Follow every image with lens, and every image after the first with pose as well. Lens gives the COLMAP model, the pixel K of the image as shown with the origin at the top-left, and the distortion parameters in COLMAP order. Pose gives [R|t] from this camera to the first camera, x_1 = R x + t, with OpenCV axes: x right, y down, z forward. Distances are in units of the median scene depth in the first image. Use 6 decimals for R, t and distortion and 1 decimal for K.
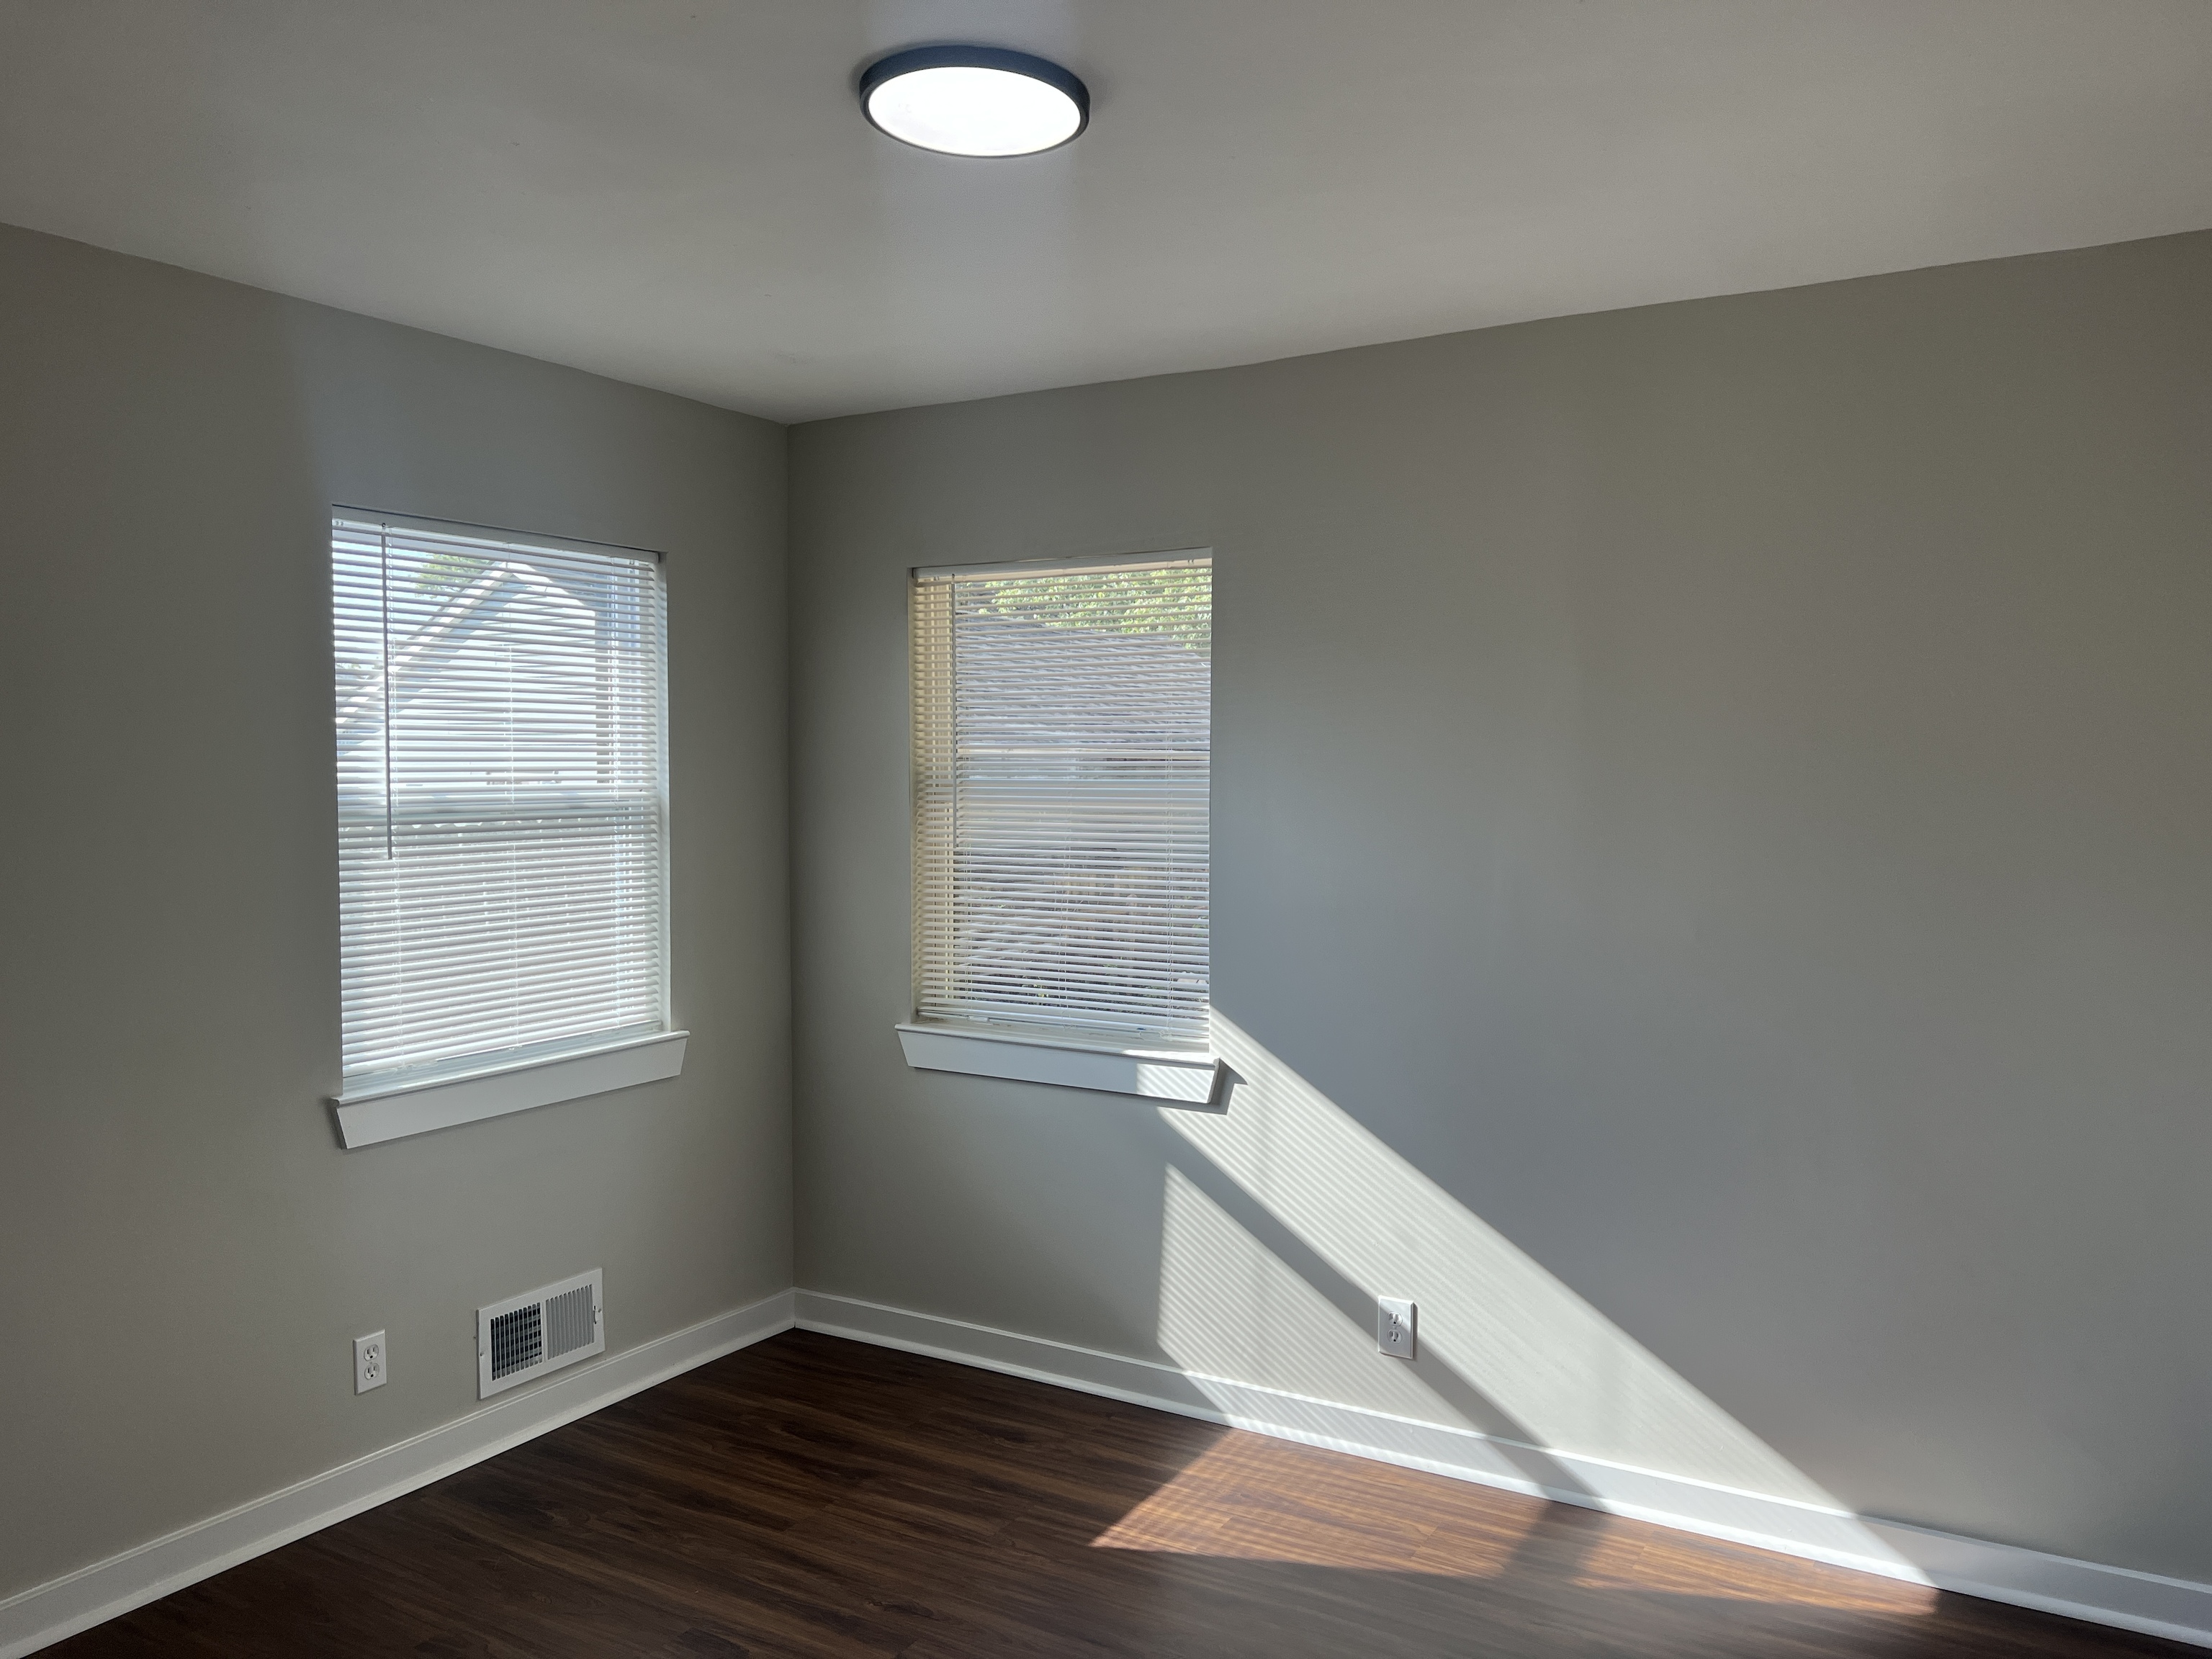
lens RADIAL K [[1648.8, 0, 1121.0], [0, 1648.8, 815.0], [0, 0, 1]] dist [0.061897, -0.076377]
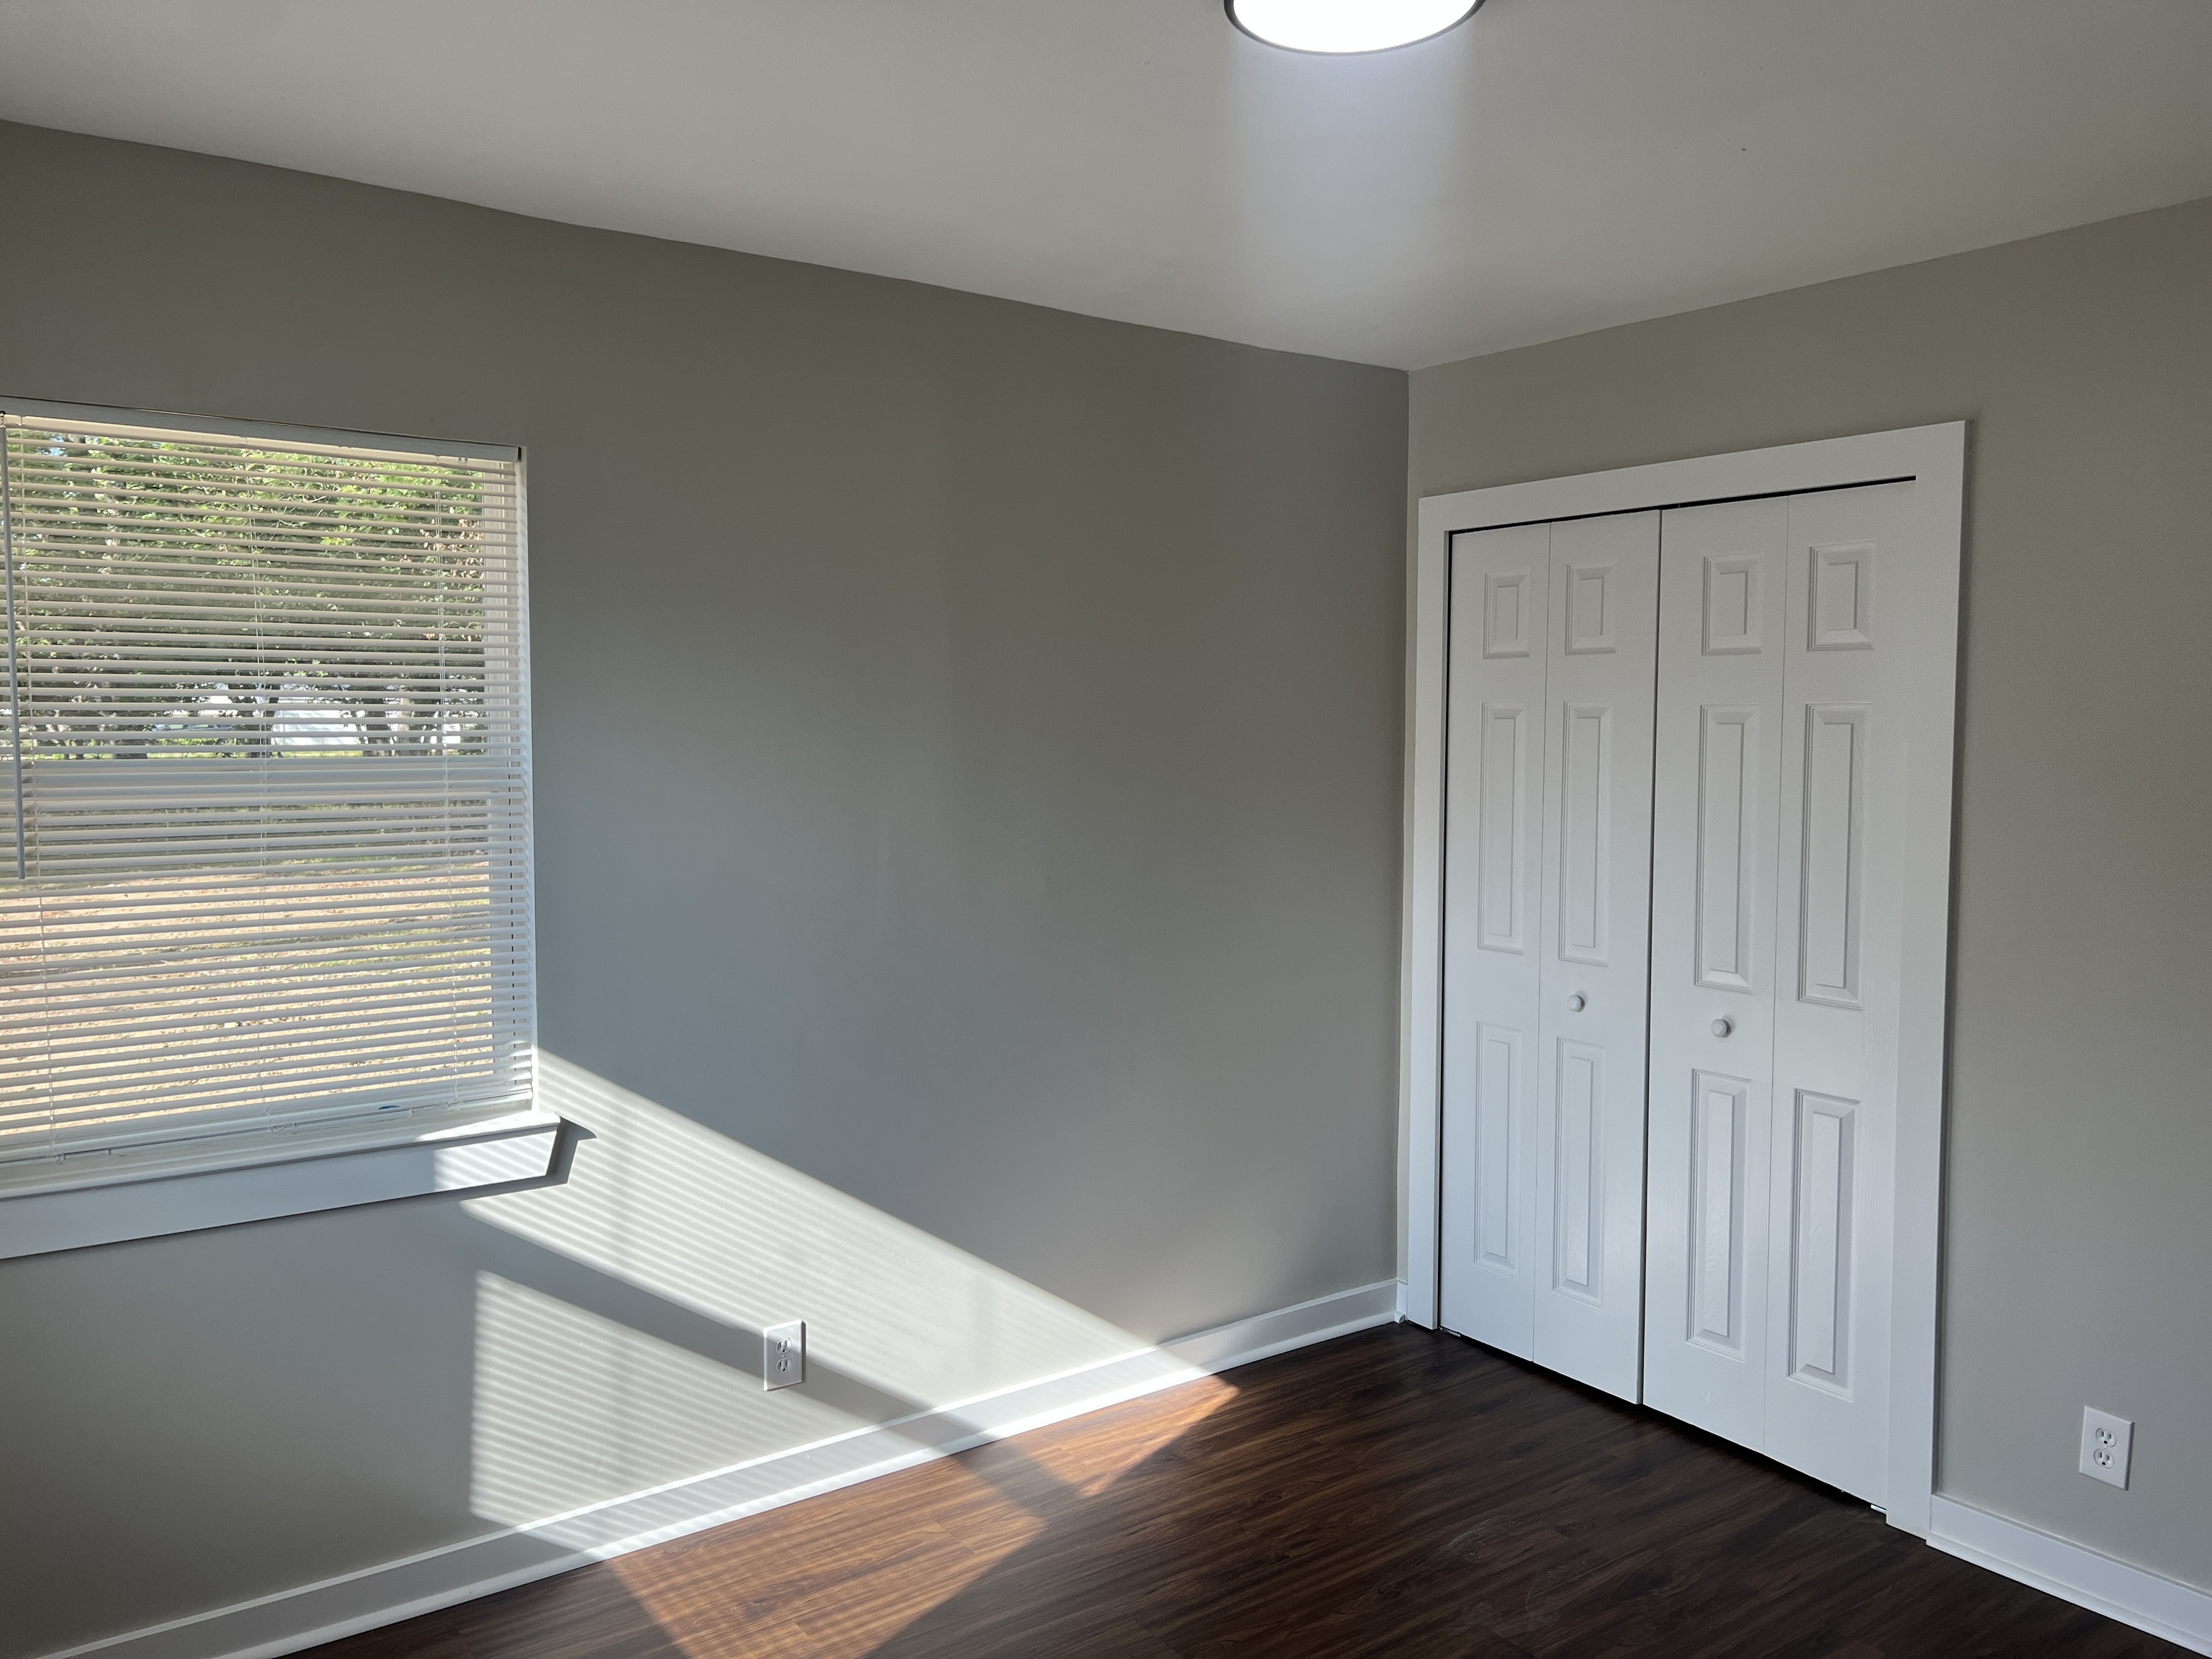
lens RADIAL K [[1648.8, 0, 1108.7], [0, 1648.8, 850.9], [0, 0, 1]] dist [0.061897, -0.076377]
pose [[0.423286, -0.079571, 0.902495, -0.542130], [0.038026, 0.996818, 0.070053, -0.021974], [-0.905198, 0.004666, 0.424965, 0.442110]]
